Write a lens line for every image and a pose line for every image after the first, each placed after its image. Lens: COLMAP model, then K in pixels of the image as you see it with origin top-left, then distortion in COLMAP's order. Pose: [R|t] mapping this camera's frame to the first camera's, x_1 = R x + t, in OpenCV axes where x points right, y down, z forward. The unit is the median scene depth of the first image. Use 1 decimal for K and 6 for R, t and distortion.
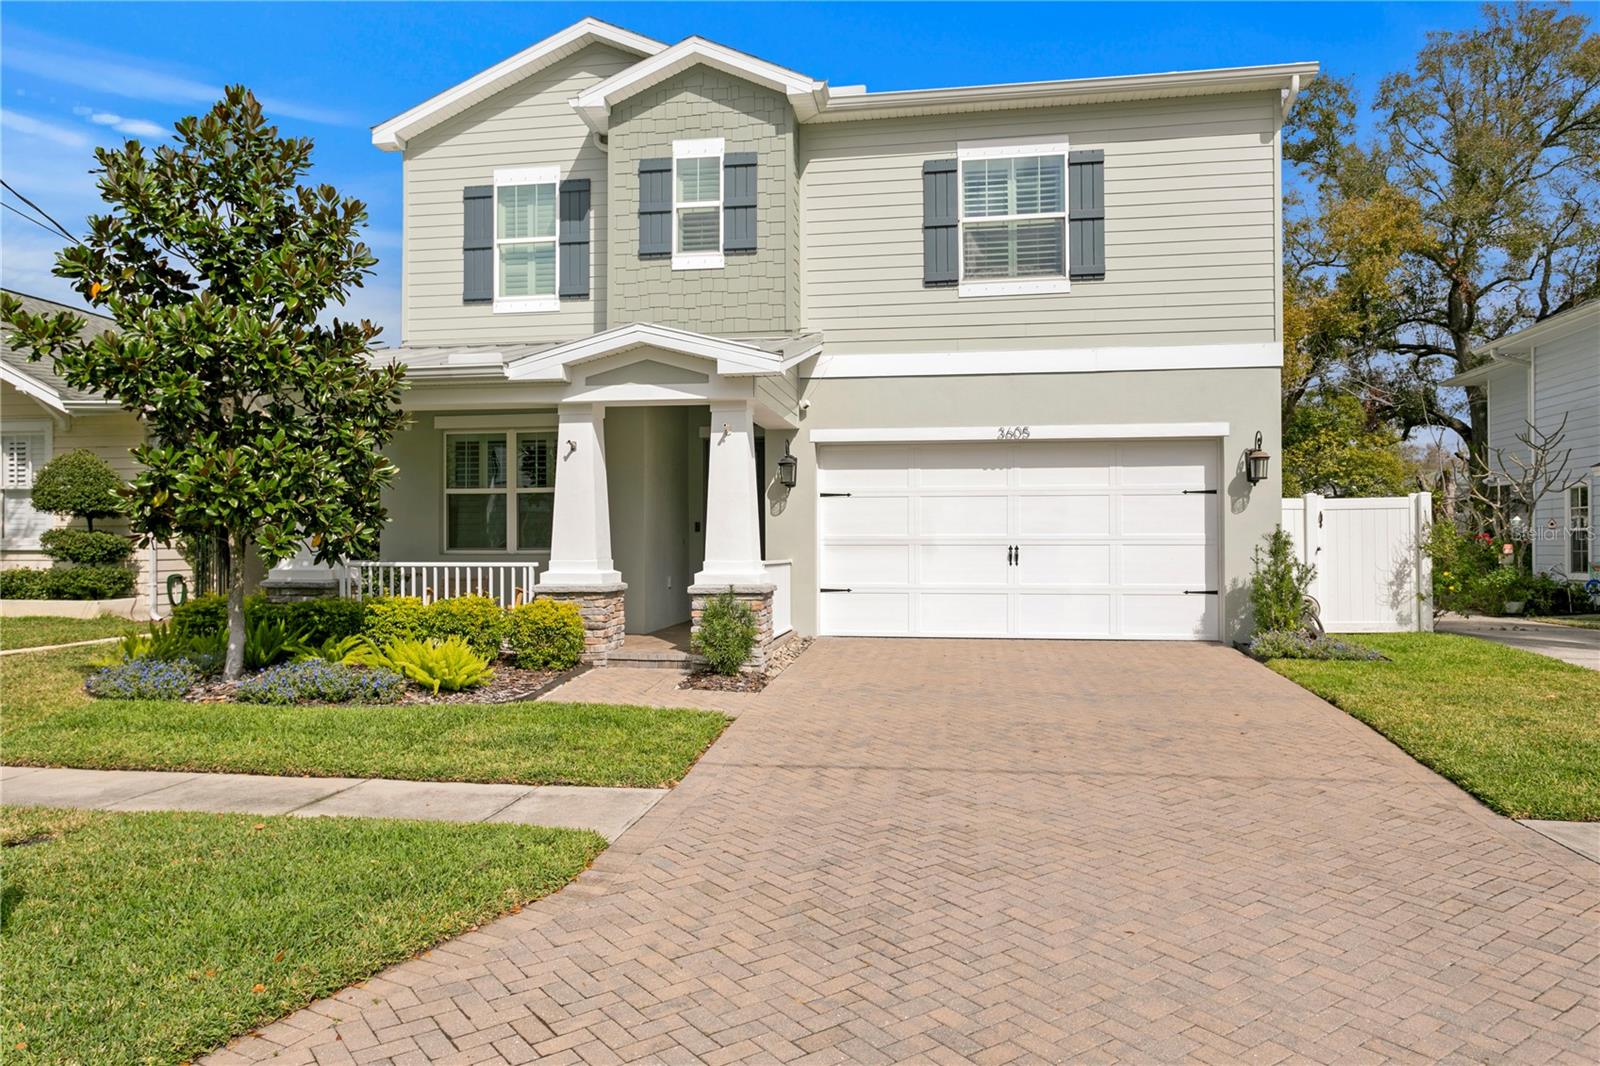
lens RADIAL K [[1118.7, 0, 797.4], [0, 1118.7, 530.3], [0, 0, 1]] dist [-0.005038, 0.009785]
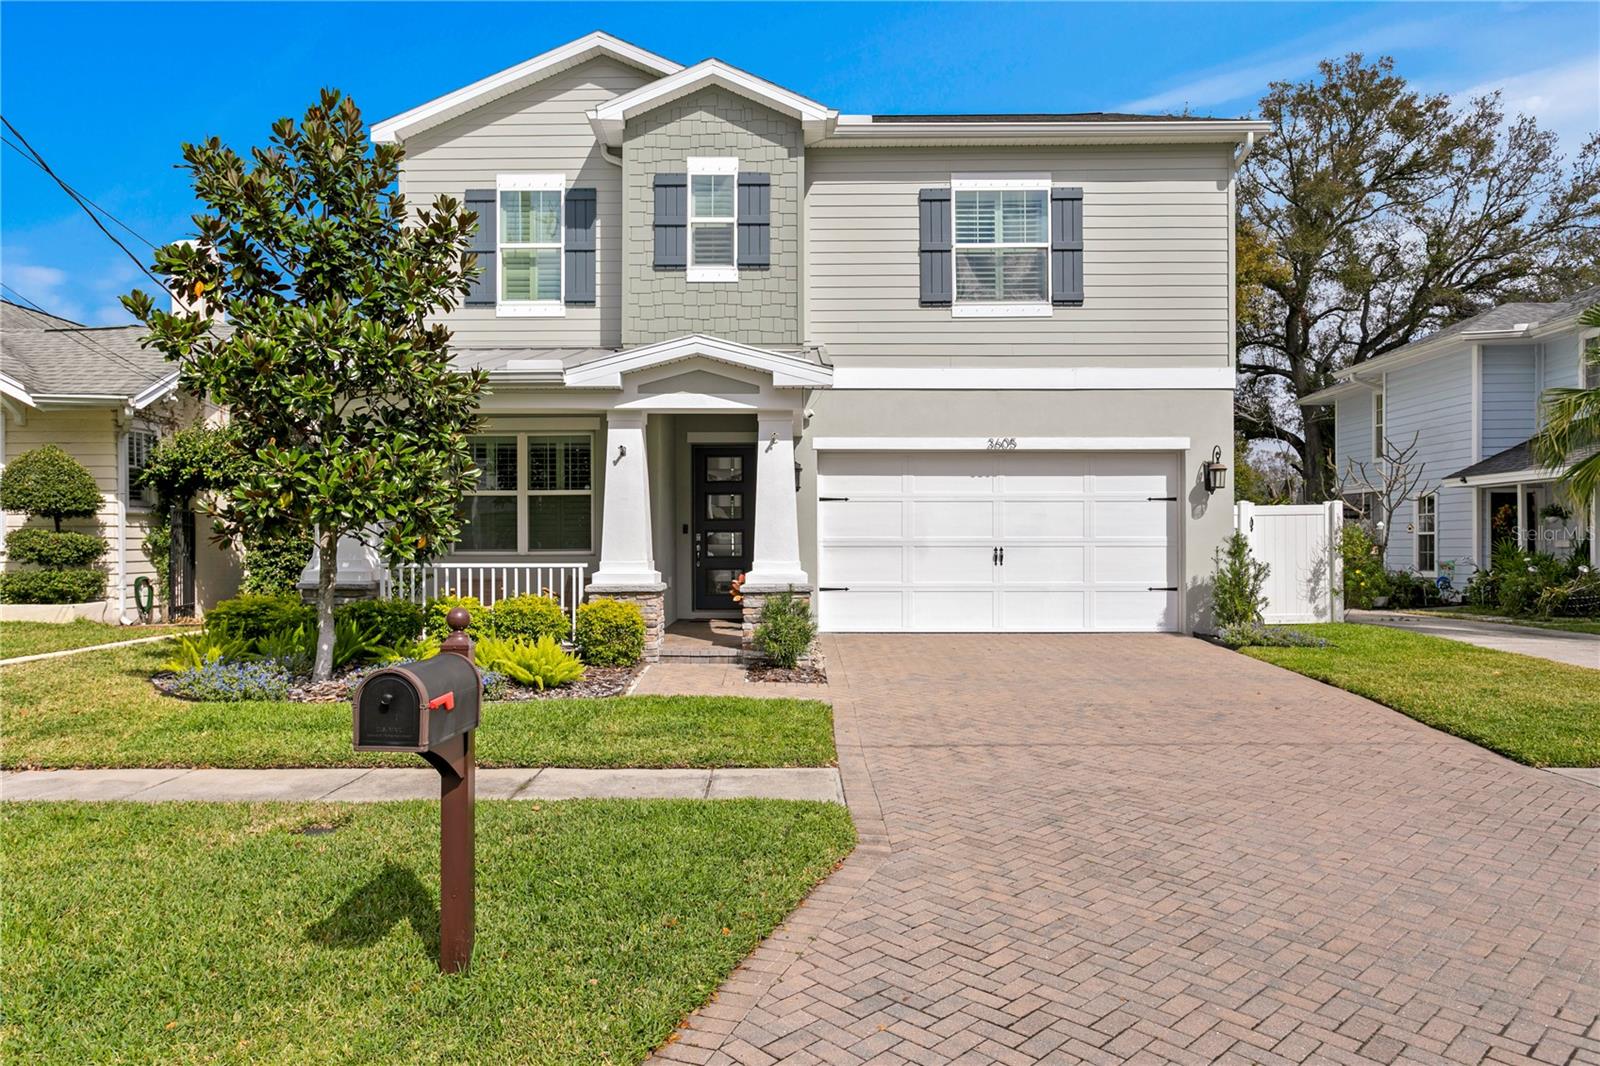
lens RADIAL K [[1118.7, 0, 802.0], [0, 1118.7, 536.3], [0, 0, 1]] dist [-0.005038, 0.009785]
pose [[0.986981, 0.001959, 0.160826, -0.175997], [-0.002601, 0.999989, 0.003785, -0.000478], [-0.160817, -0.004154, 0.986975, -0.044412]]
